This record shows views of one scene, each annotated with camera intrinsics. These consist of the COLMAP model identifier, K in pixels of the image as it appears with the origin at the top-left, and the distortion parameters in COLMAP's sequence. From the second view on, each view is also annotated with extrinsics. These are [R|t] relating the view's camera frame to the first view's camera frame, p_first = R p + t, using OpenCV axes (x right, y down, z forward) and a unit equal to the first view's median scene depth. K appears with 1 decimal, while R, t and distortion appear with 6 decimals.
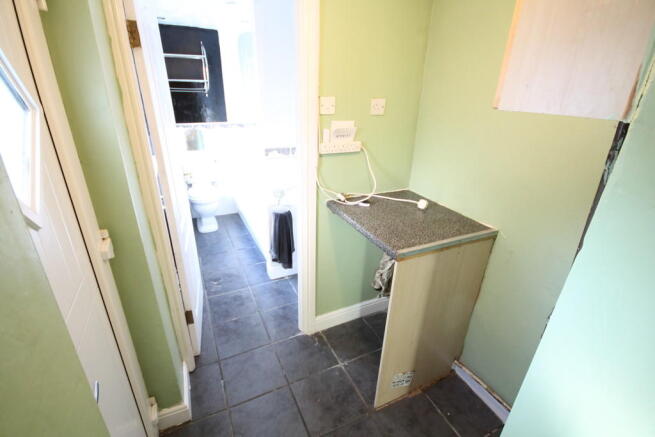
lens RADIAL K [[309.1, 0, 326.0], [0, 309.1, 221.5], [0, 0, 1]] dist [-0.002893, -0.001640]
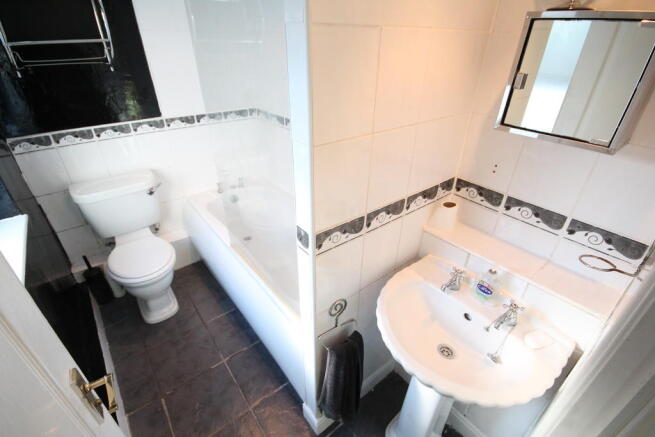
lens RADIAL K [[309.1, 0, 326.0], [0, 309.1, 221.5], [0, 0, 1]] dist [-0.002893, -0.001640]
pose [[0.977725, -0.135070, 0.160653, -0.147835], [0.113962, 0.984397, 0.134071, -0.181548], [-0.176255, -0.112777, 0.977863, 0.389648]]
